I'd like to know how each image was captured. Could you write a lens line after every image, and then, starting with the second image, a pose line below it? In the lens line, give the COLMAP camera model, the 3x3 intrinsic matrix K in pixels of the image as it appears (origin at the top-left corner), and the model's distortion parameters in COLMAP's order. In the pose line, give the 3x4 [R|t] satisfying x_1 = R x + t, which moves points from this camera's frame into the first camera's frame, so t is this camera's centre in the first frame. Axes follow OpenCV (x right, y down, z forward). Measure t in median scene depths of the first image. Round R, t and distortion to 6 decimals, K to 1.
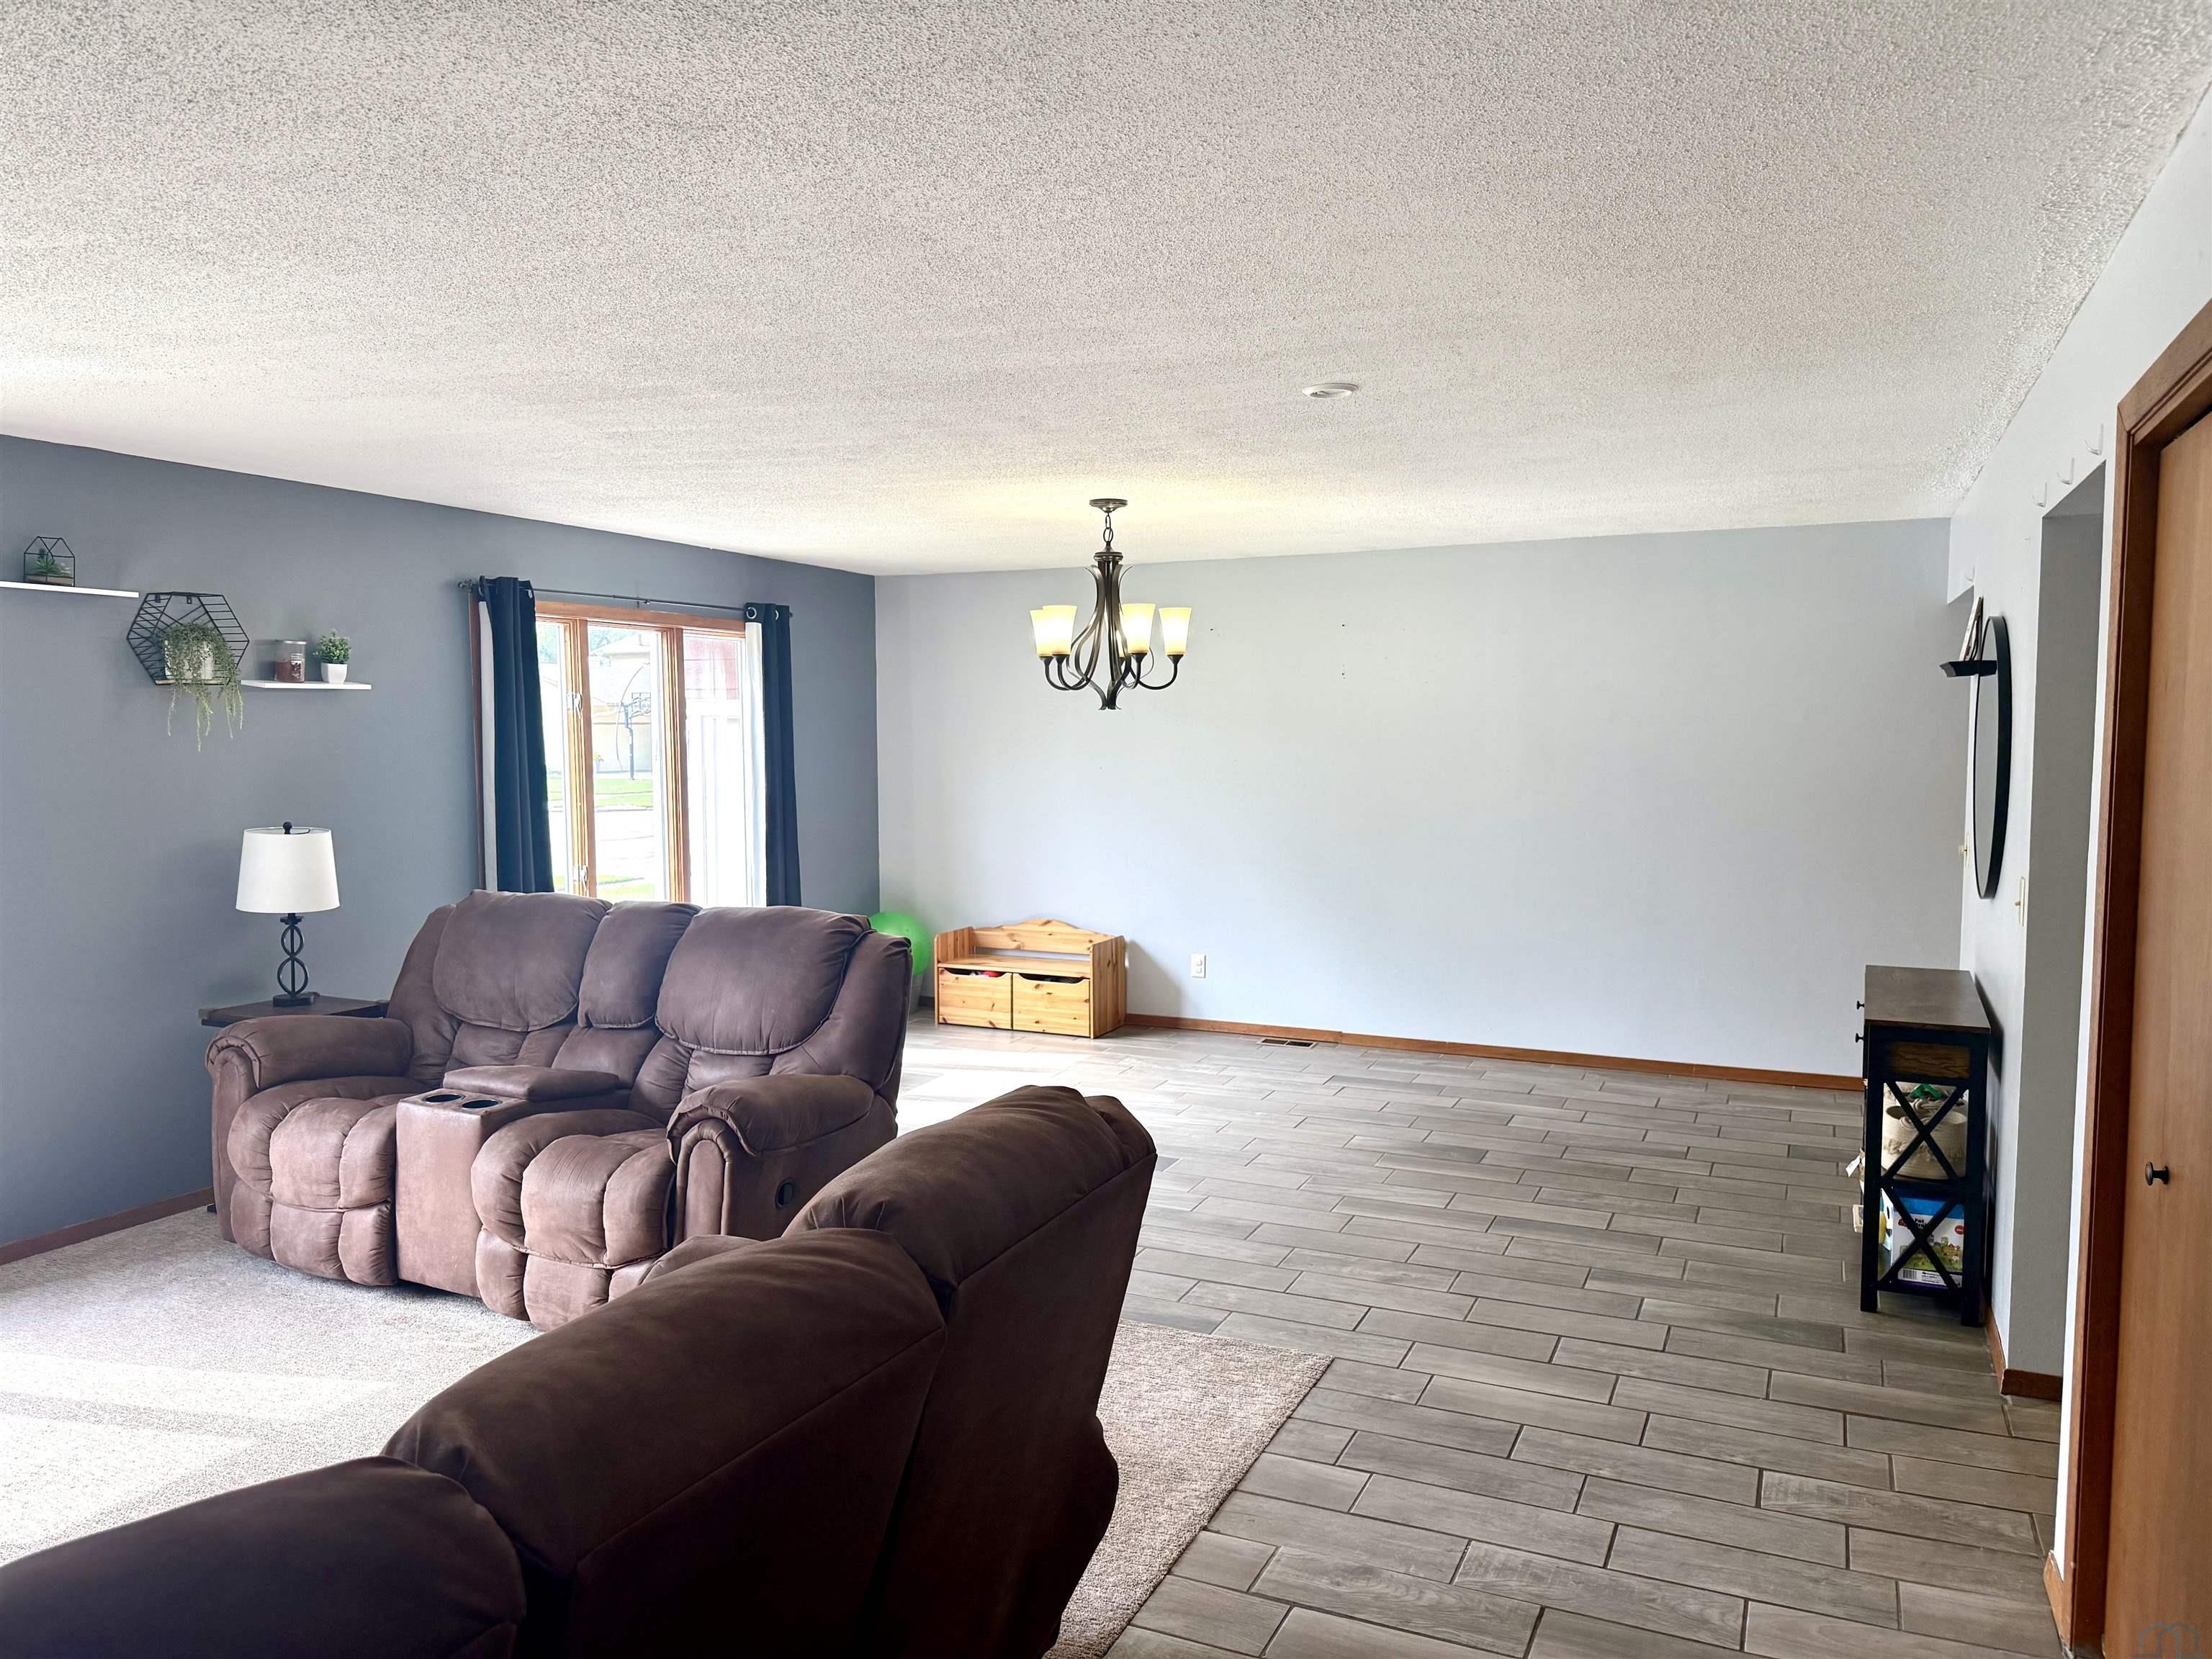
lens RADIAL K [[1545.5, 0, 1110.2], [0, 1545.5, 829.3], [0, 0, 1]] dist [0.052897, -0.062402]
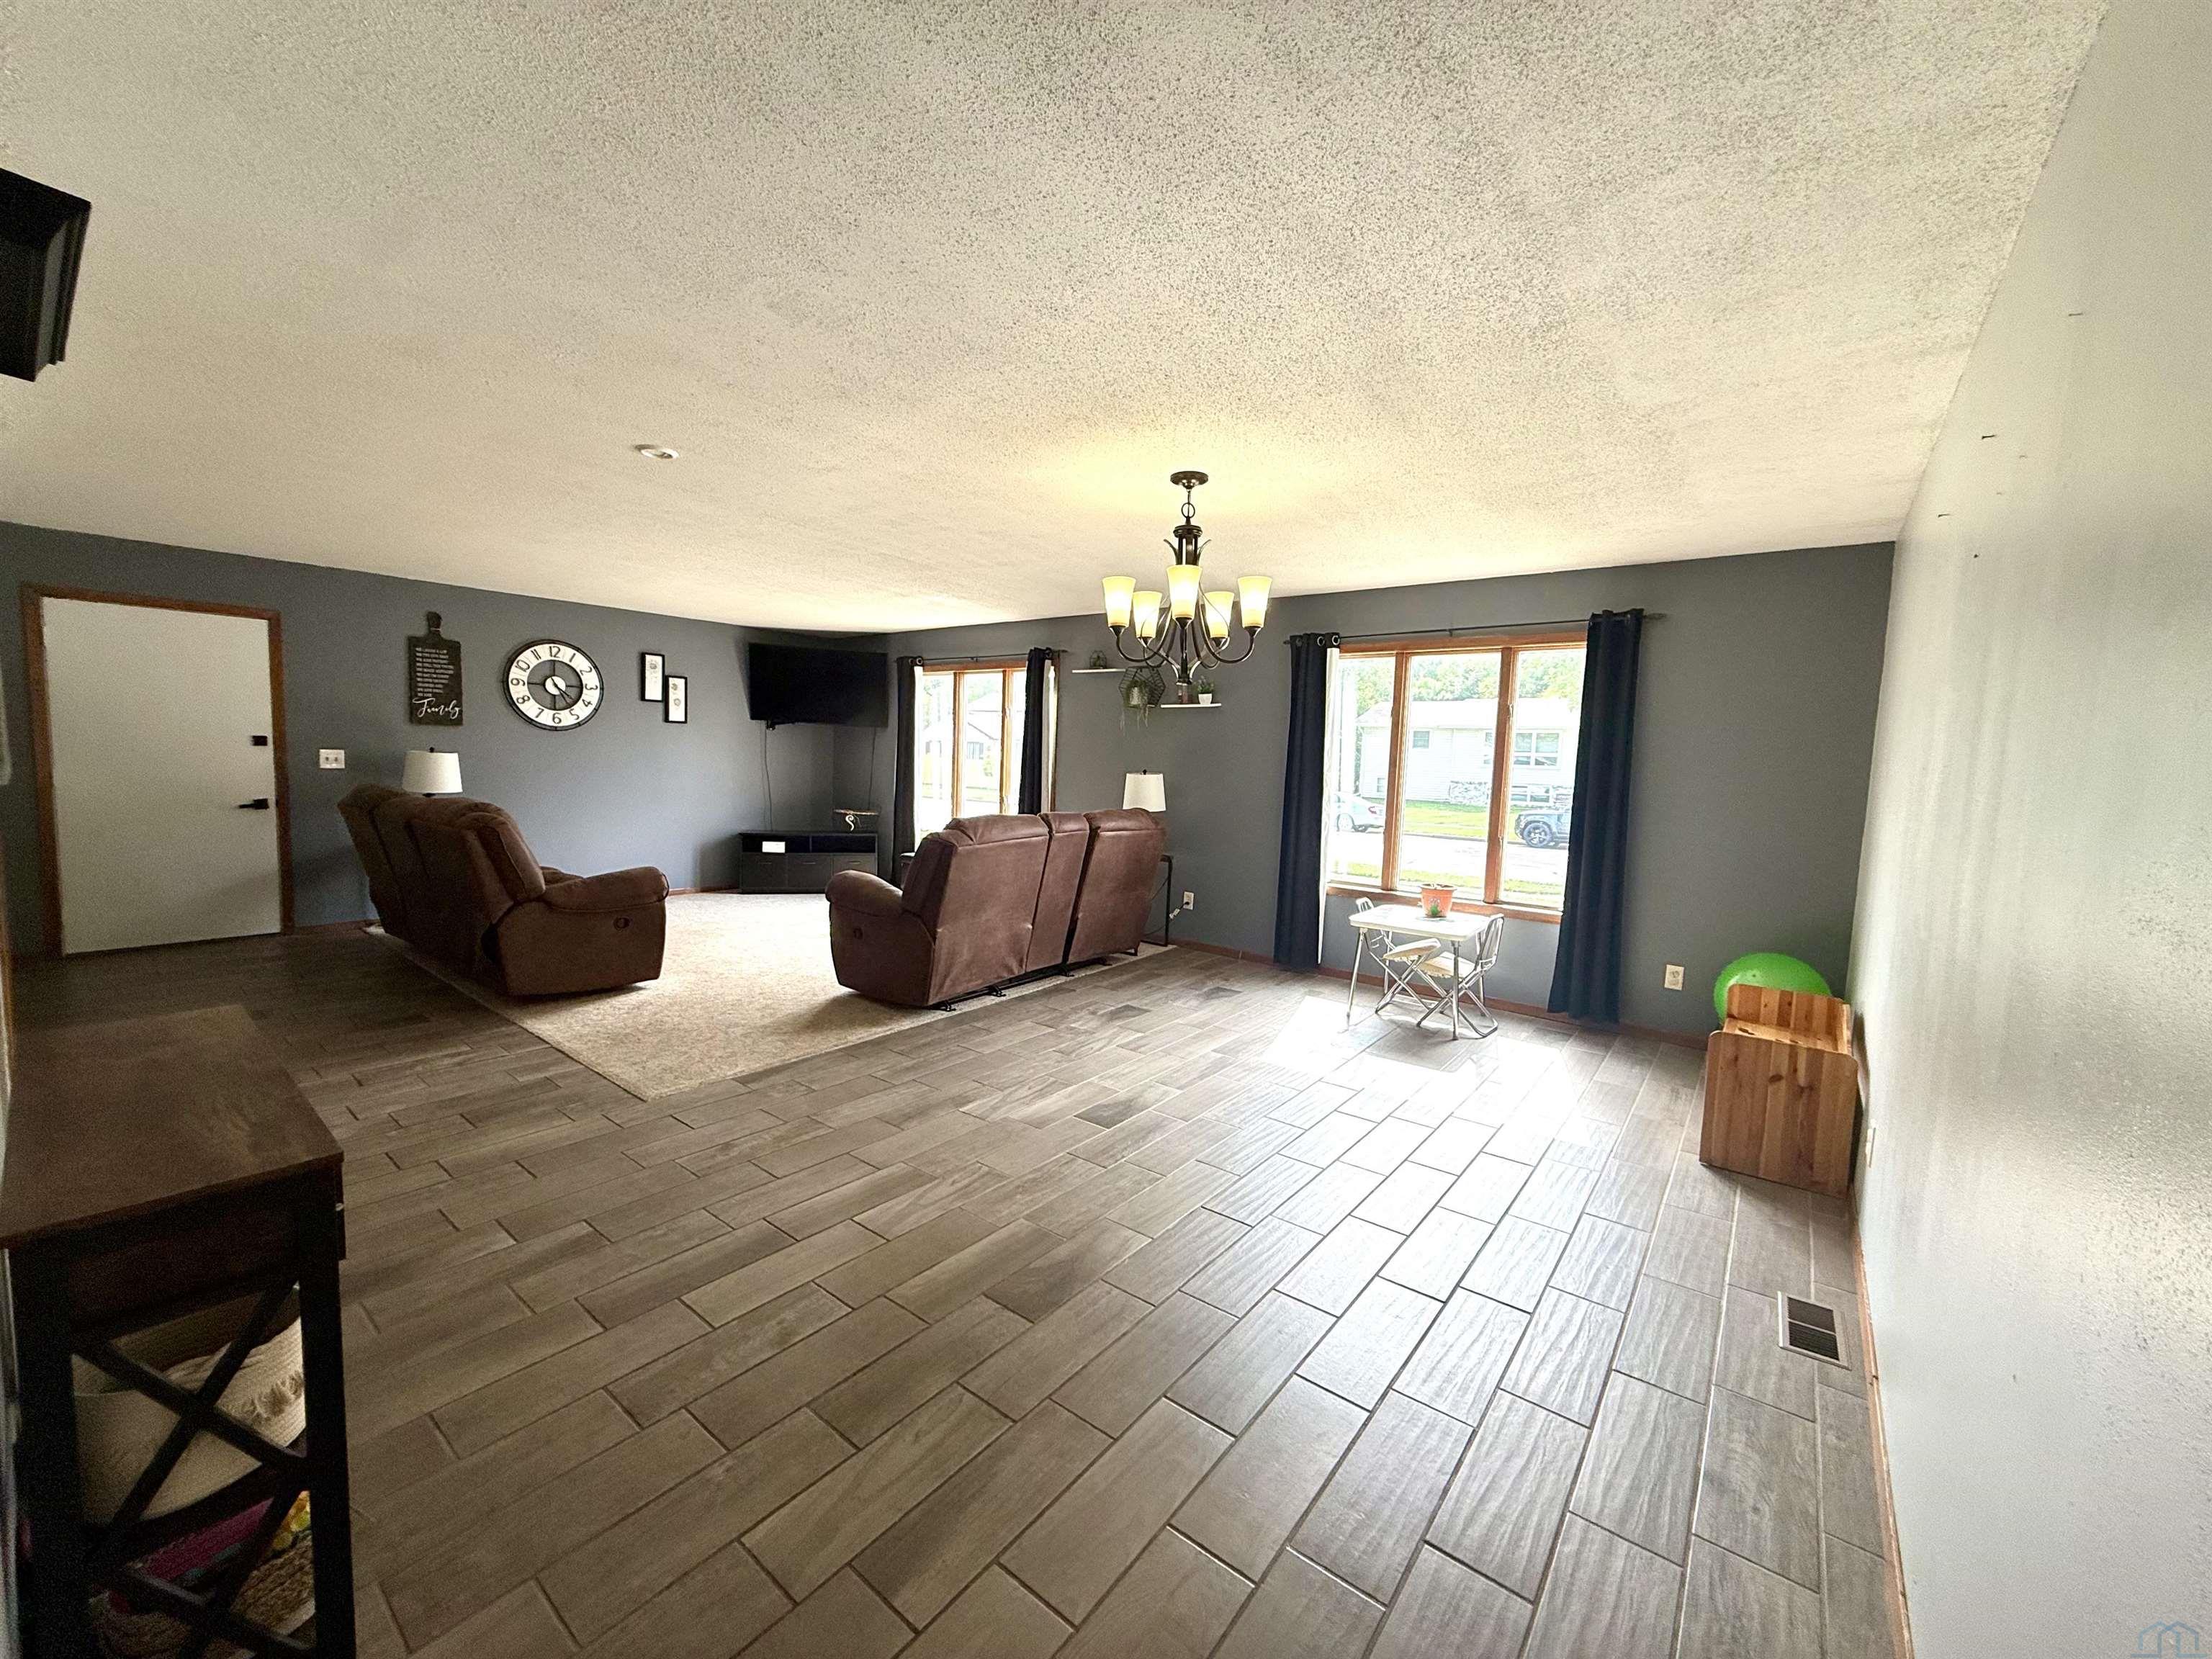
lens RADIAL K [[872.8, 0, 1104.2], [0, 872.8, 830.3], [0, 0, 1]] dist [-0.003576, 0.000967]
pose [[-0.232946, 0.084950, -0.968772, 0.794125], [-0.103415, 0.988365, 0.111535, -0.060589], [0.966975, 0.126168, -0.221451, 1.494883]]
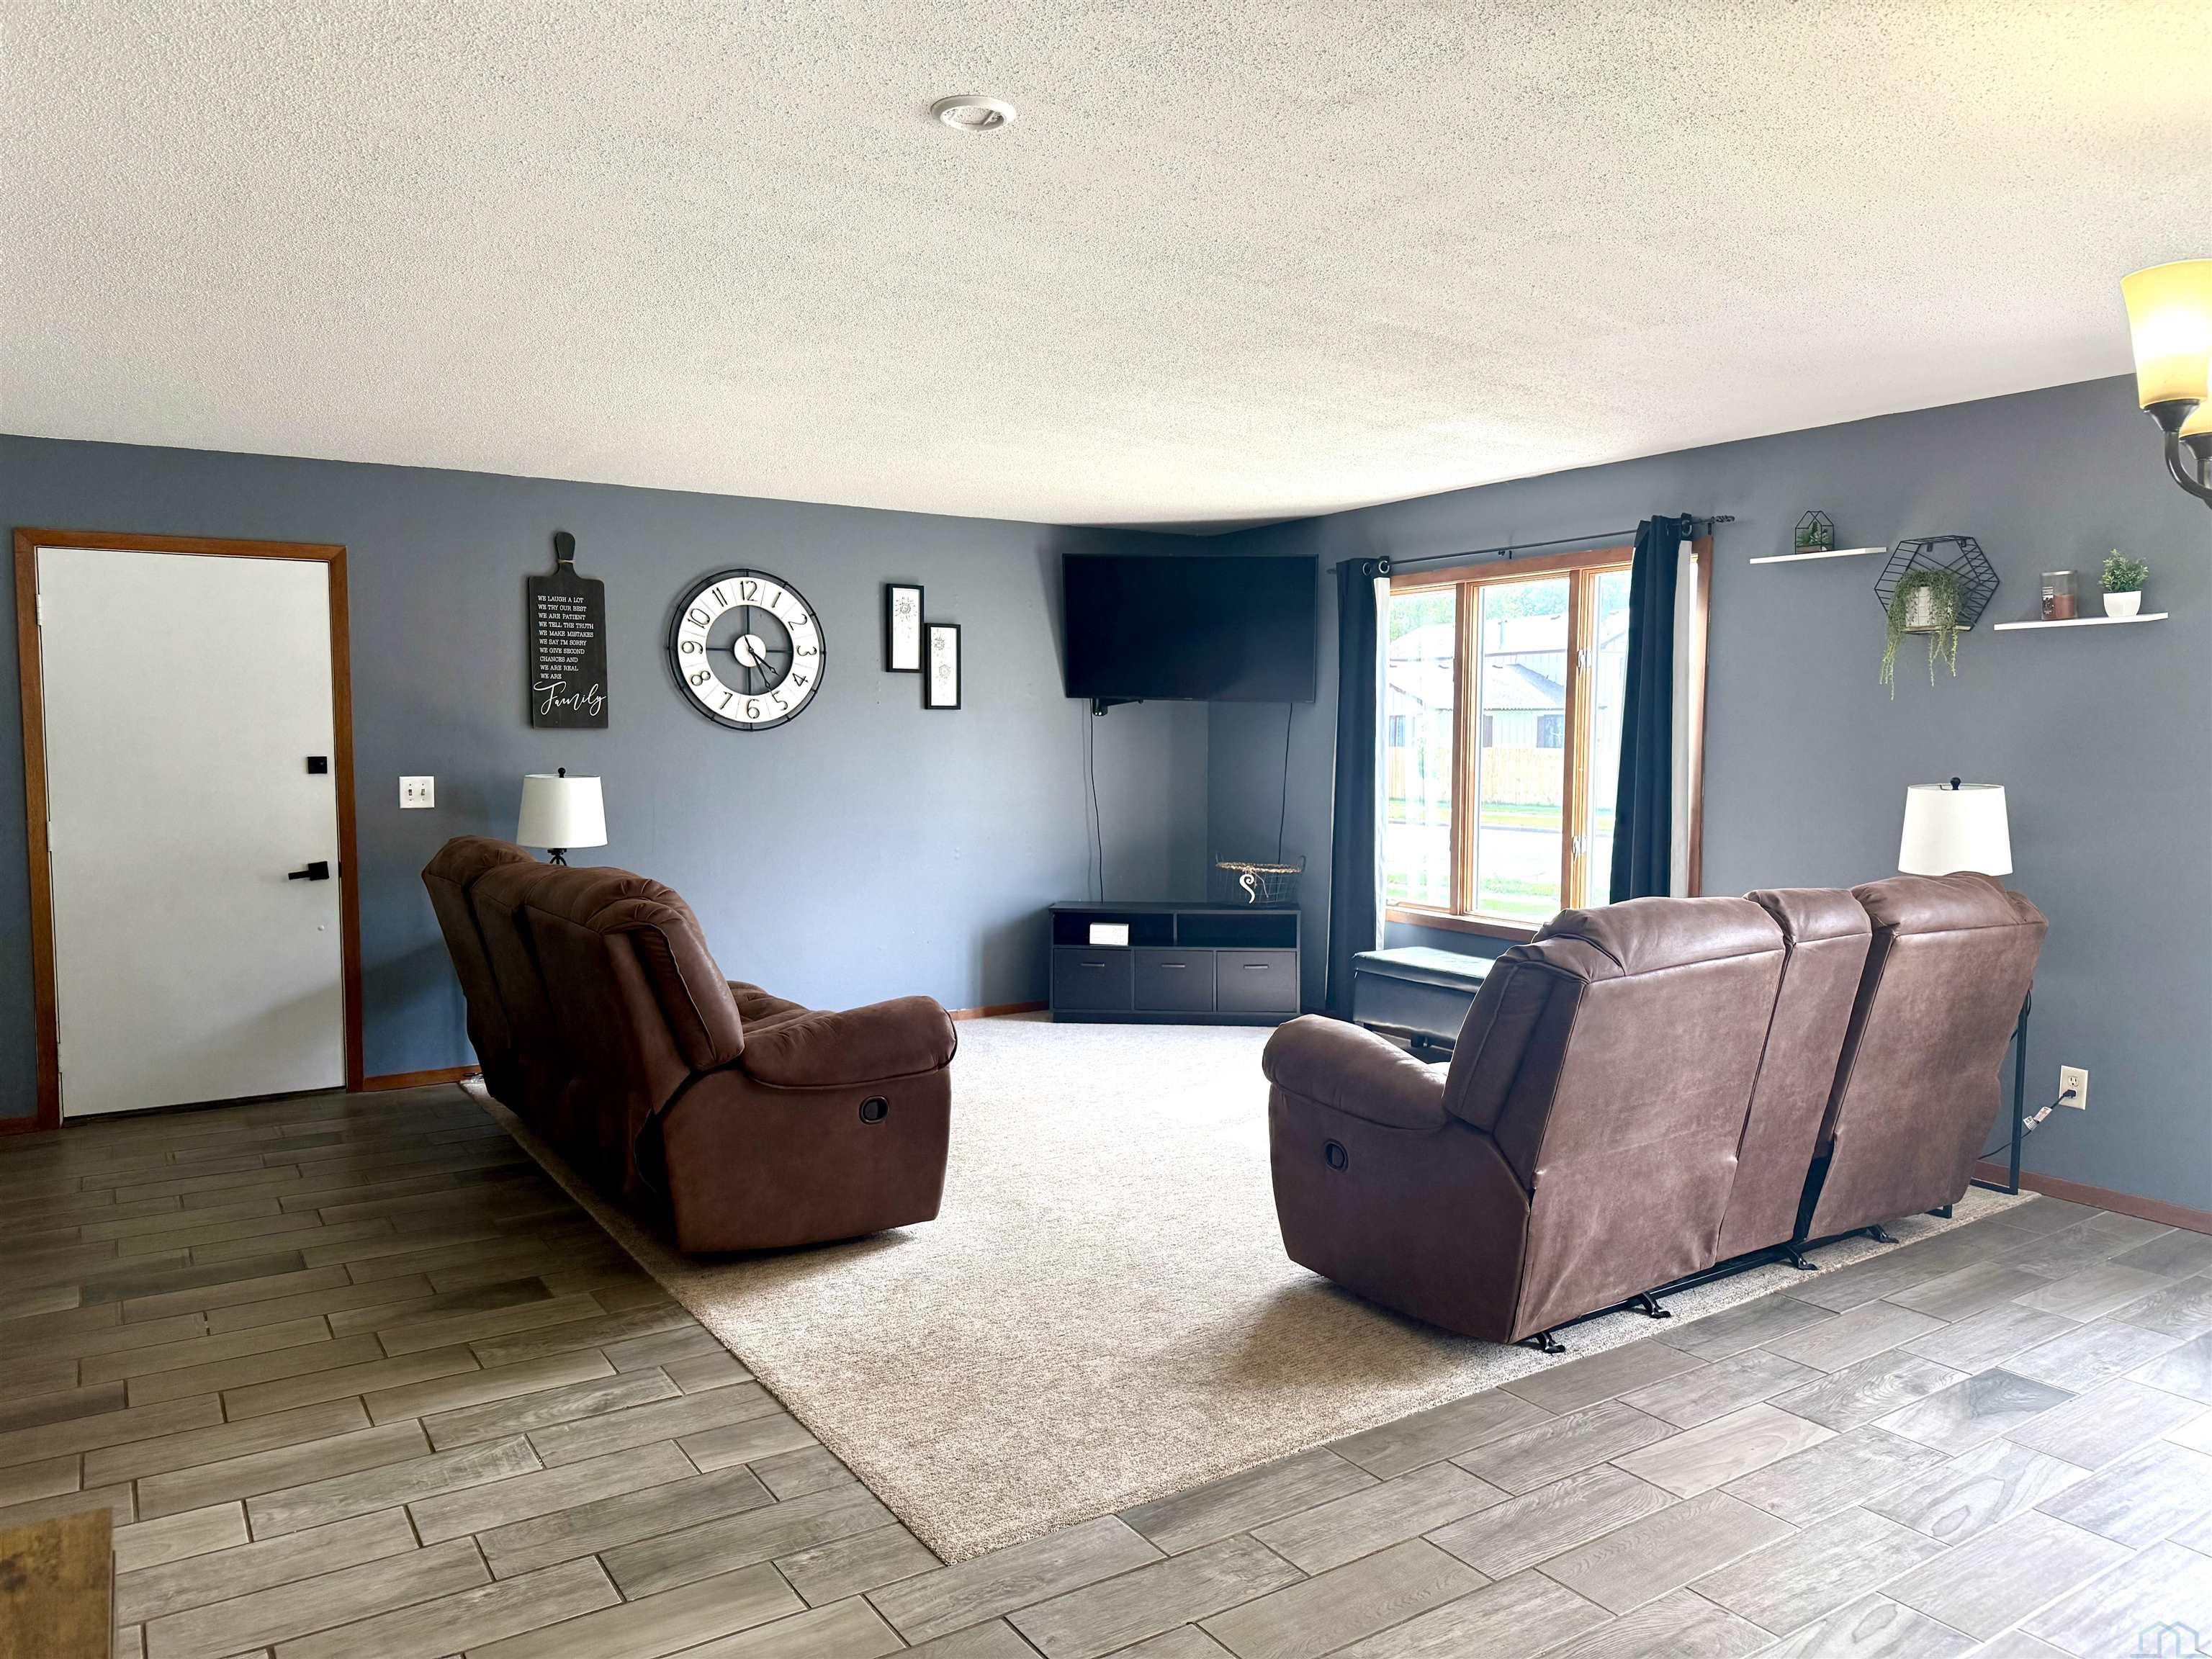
lens RADIAL K [[1545.5, 0, 1113.6], [0, 1545.5, 843.7], [0, 0, 1]] dist [0.052897, -0.062402]
pose [[-0.527267, 0.070527, -0.846767, 0.623361], [-0.059017, 0.991103, 0.119298, -0.055961], [0.847647, 0.112875, -0.518414, 1.298872]]
